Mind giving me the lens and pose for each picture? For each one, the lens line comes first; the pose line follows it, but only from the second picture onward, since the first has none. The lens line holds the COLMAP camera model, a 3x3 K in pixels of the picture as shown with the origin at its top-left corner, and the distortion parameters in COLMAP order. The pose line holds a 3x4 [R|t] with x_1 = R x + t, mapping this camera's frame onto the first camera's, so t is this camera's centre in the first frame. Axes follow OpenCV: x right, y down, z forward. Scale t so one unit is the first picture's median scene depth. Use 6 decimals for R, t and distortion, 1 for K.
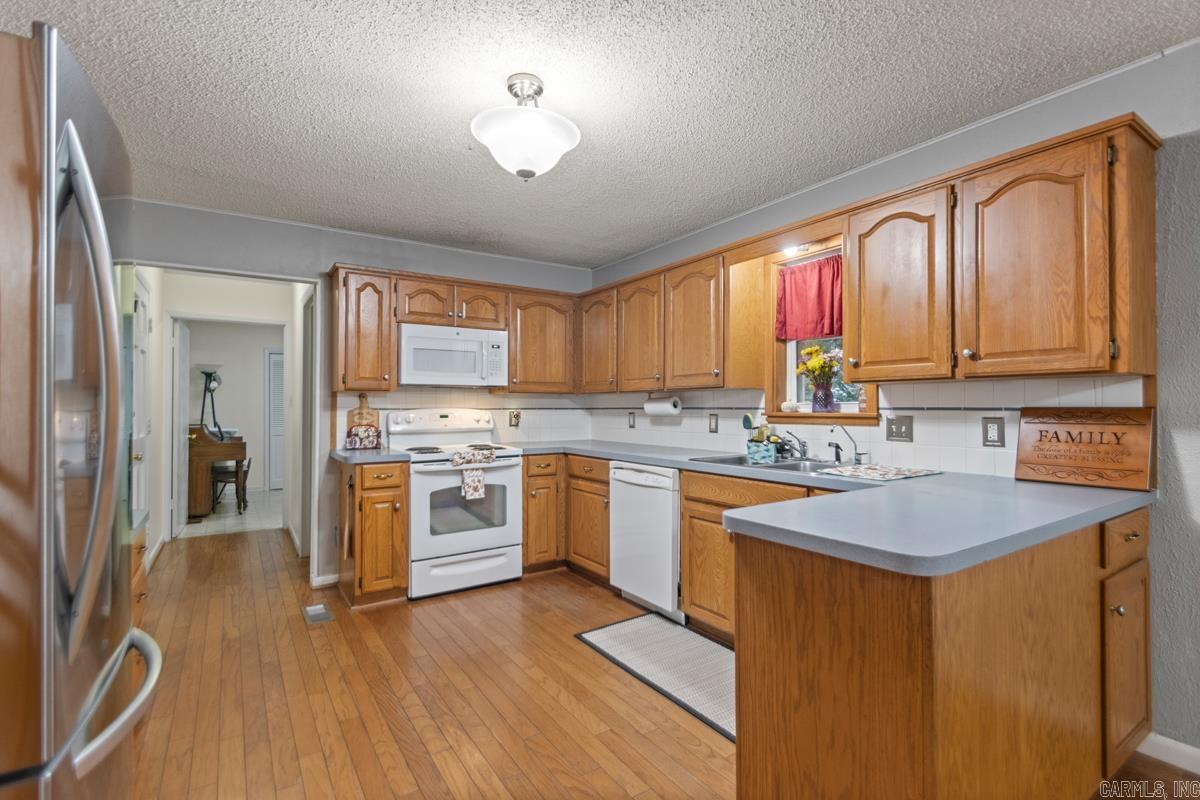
lens RADIAL K [[571.9, 0, 612.8], [0, 571.9, 398.0], [0, 0, 1]] dist [0.003244, -0.004729]
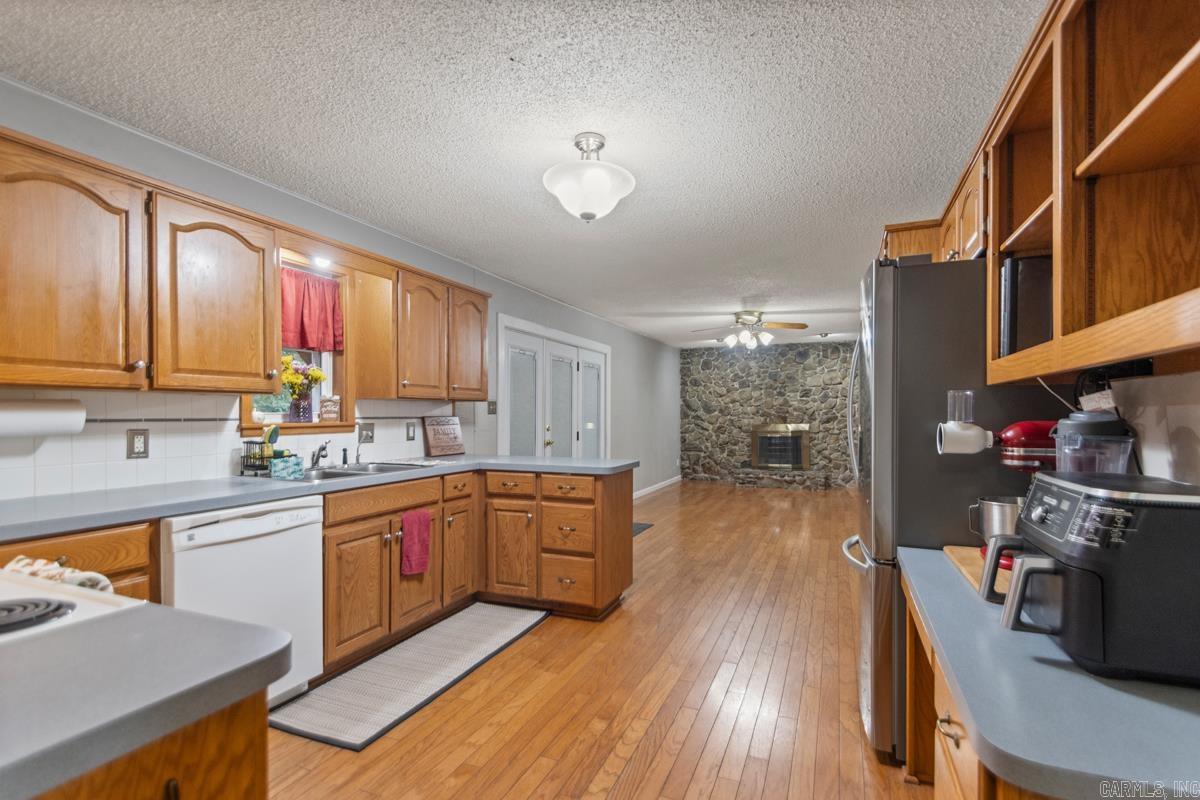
lens RADIAL K [[571.9, 0, 624.3], [0, 571.9, 415.9], [0, 0, 1]] dist [0.003244, -0.004729]
pose [[-0.590443, 0.001623, 0.807078, -0.720428], [-0.007653, 0.999942, -0.007610, 0.015173], [-0.807043, -0.010669, -0.590396, 1.028644]]
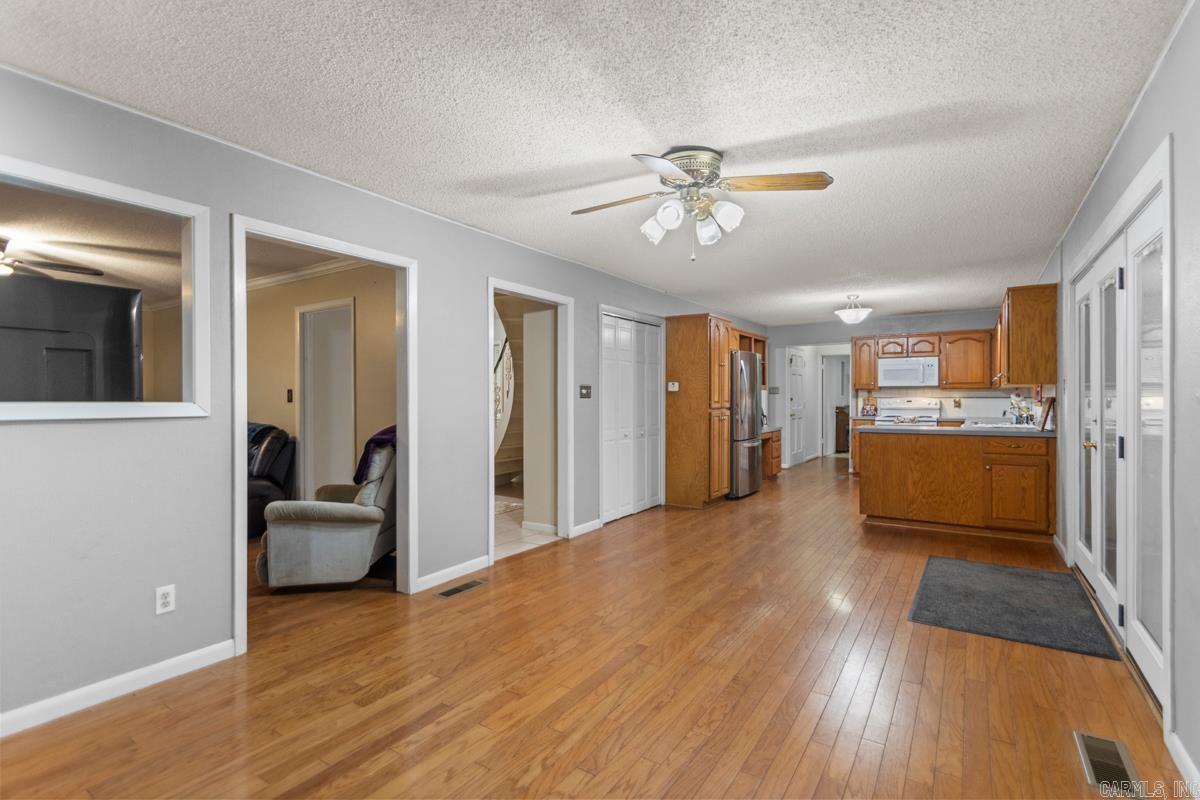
lens RADIAL K [[571.9, 0, 606.7], [0, 571.9, 400.6], [0, 0, 1]] dist [0.003244, -0.004729]
pose [[0.408722, 0.006864, -0.912633, 1.389914], [0.013318, 0.999820, 0.013484, -0.014939], [0.912562, -0.017665, 0.408557, -0.988793]]
